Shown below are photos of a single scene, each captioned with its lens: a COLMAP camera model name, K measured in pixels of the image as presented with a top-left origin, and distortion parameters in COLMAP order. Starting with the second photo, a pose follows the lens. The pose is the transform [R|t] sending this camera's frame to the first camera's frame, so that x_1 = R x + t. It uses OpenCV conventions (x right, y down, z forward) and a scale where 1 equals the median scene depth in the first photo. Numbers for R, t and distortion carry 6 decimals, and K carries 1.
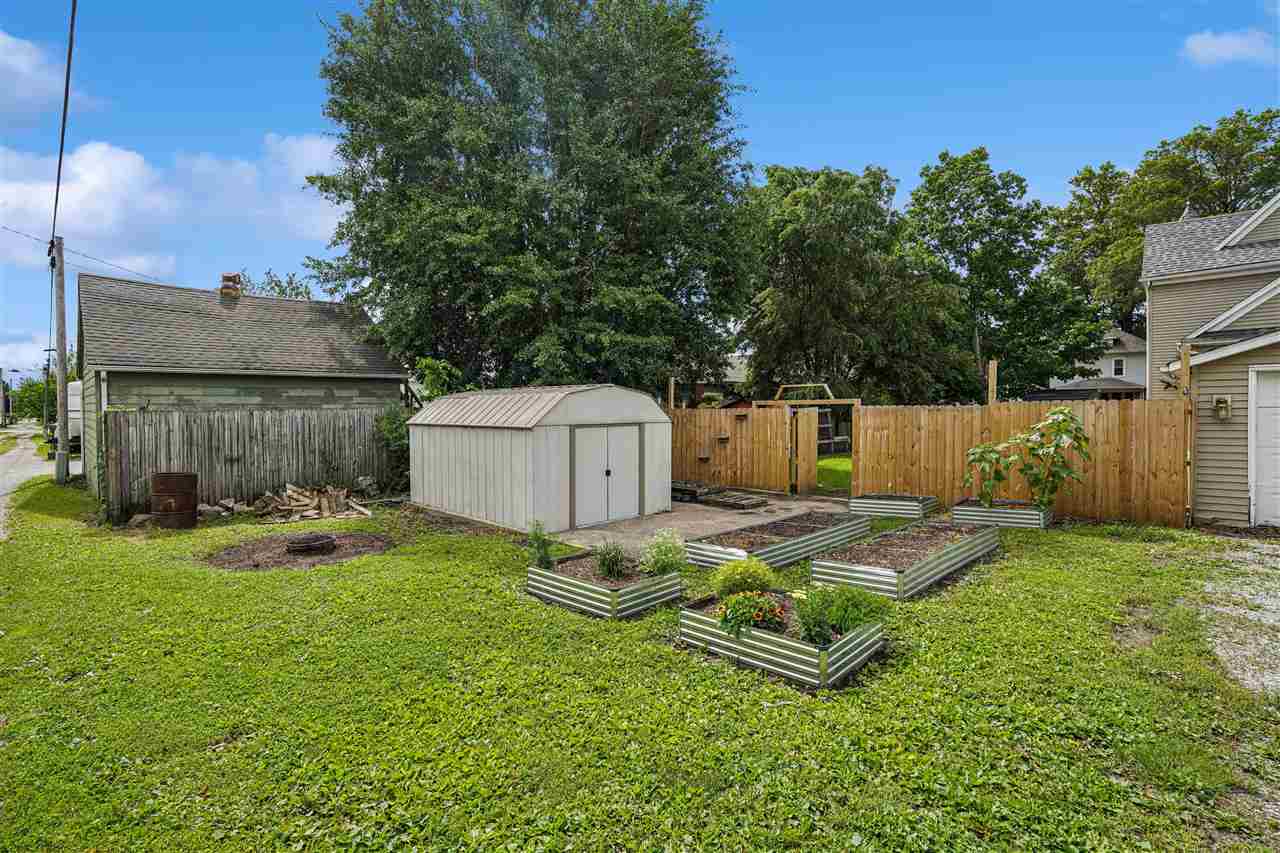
lens RADIAL K [[590.9, 0, 640.0], [0, 590.9, 426.5], [0, 0, 1]] dist [-0.000697, -0.000327]
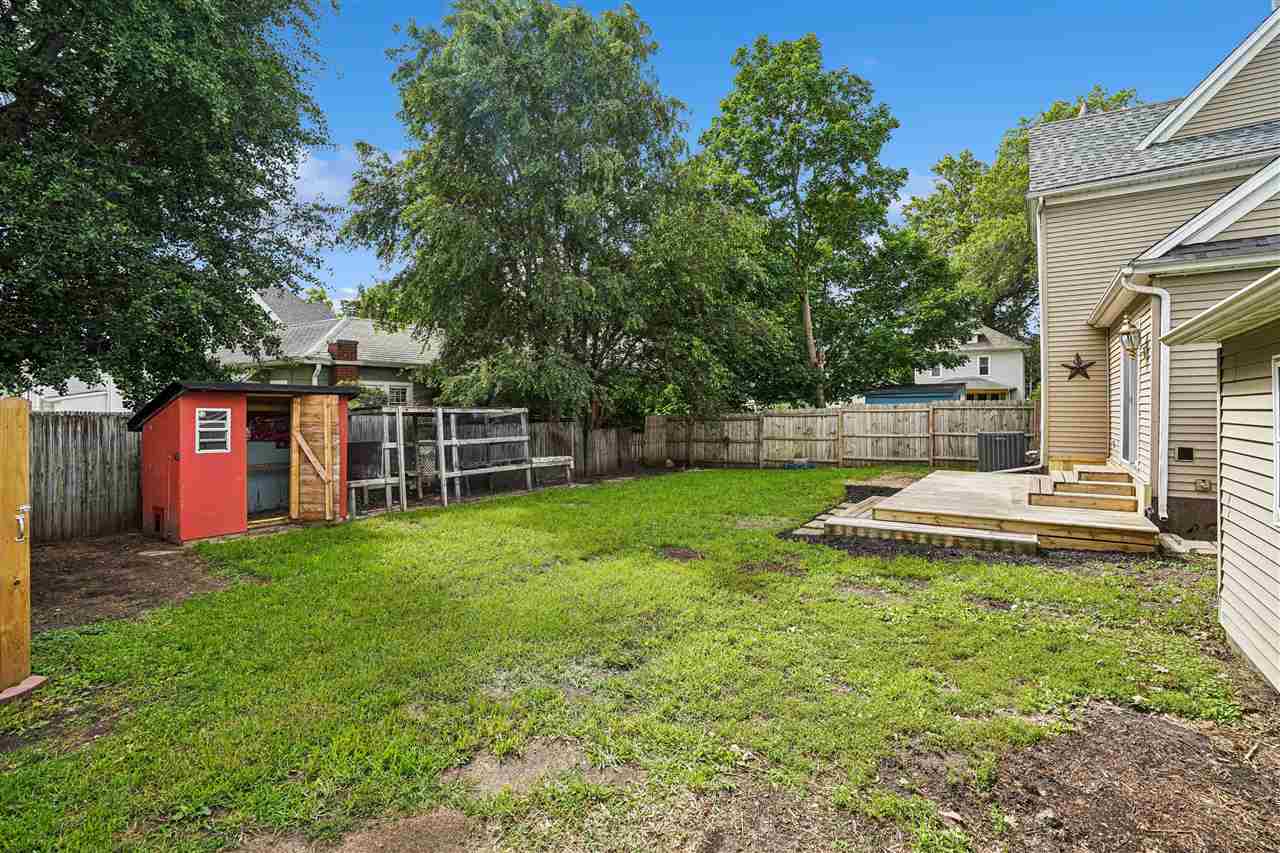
lens RADIAL K [[593.7, 0, 635.3], [0, 593.7, 399.2], [0, 0, 1]] dist [0.001728, 0.000225]
pose [[0.987892, 0.009323, 0.154860, 0.369868], [-0.002194, 0.998933, -0.046141, -0.012534], [-0.155125, 0.045243, 0.986858, 0.486761]]
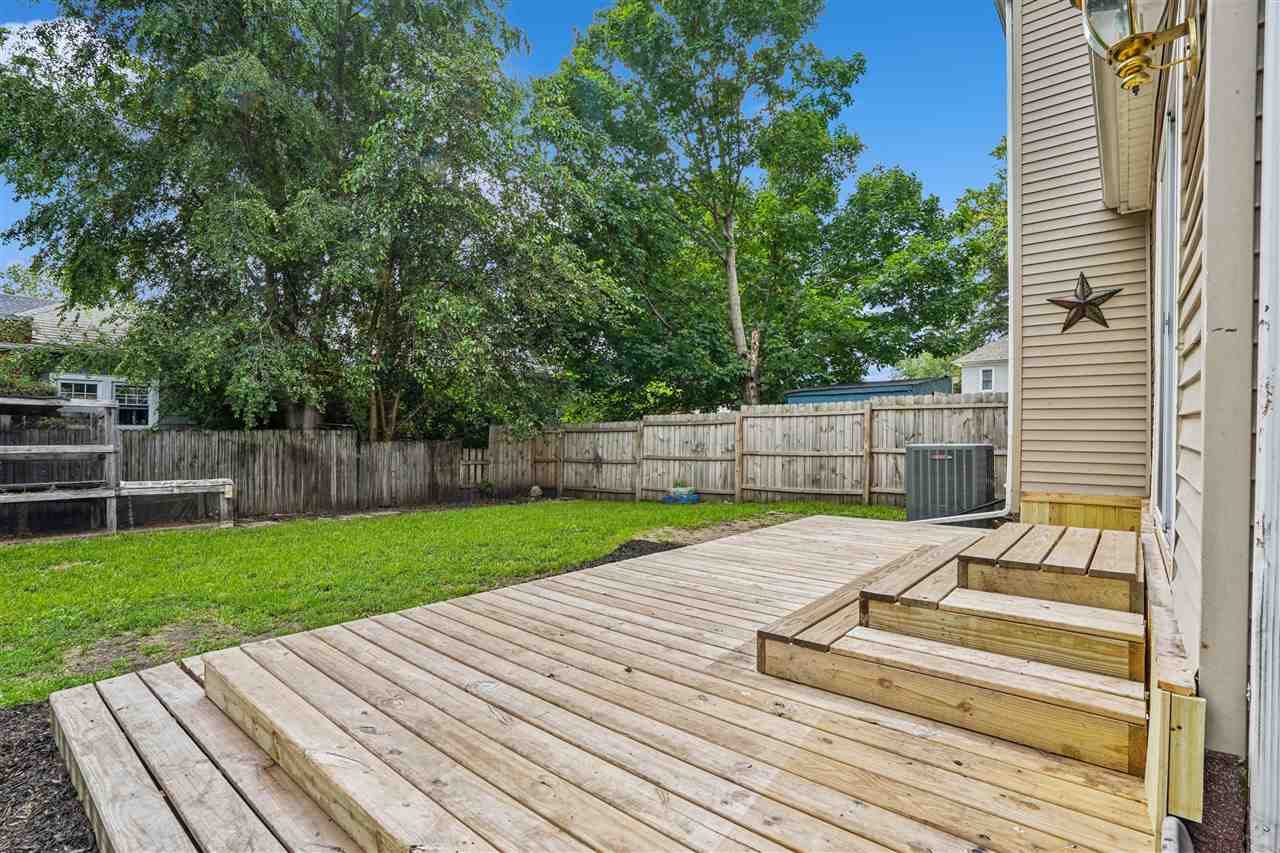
lens RADIAL K [[586.4, 0, 635.0], [0, 586.4, 436.3], [0, 0, 1]] dist [-0.025776, 0.000193]
pose [[0.999094, 0.010824, 0.041151, 0.661545], [-0.009800, 0.999639, -0.025005, -0.002319], [-0.041407, 0.024579, 0.998840, 0.729291]]
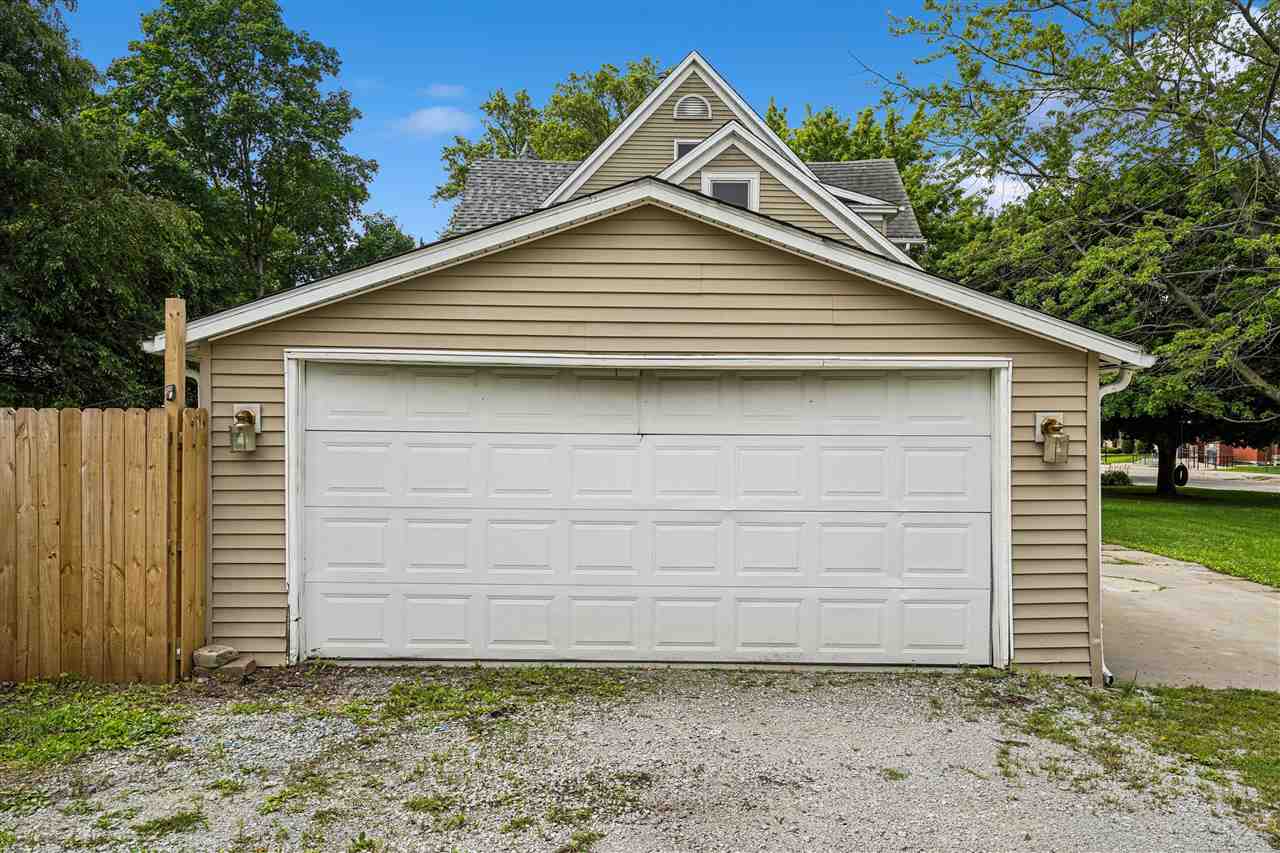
lens RADIAL K [[1019.9, 0, 640.0], [0, 1019.9, 426.5], [0, 0, 1]] dist [-0.063352, 0.001865]
pose [[0.743684, 0.018596, 0.668273, 0.281745], [0.008526, 0.999268, -0.037294, -0.000076], [-0.668477, 0.033432, 0.742981, 0.059091]]
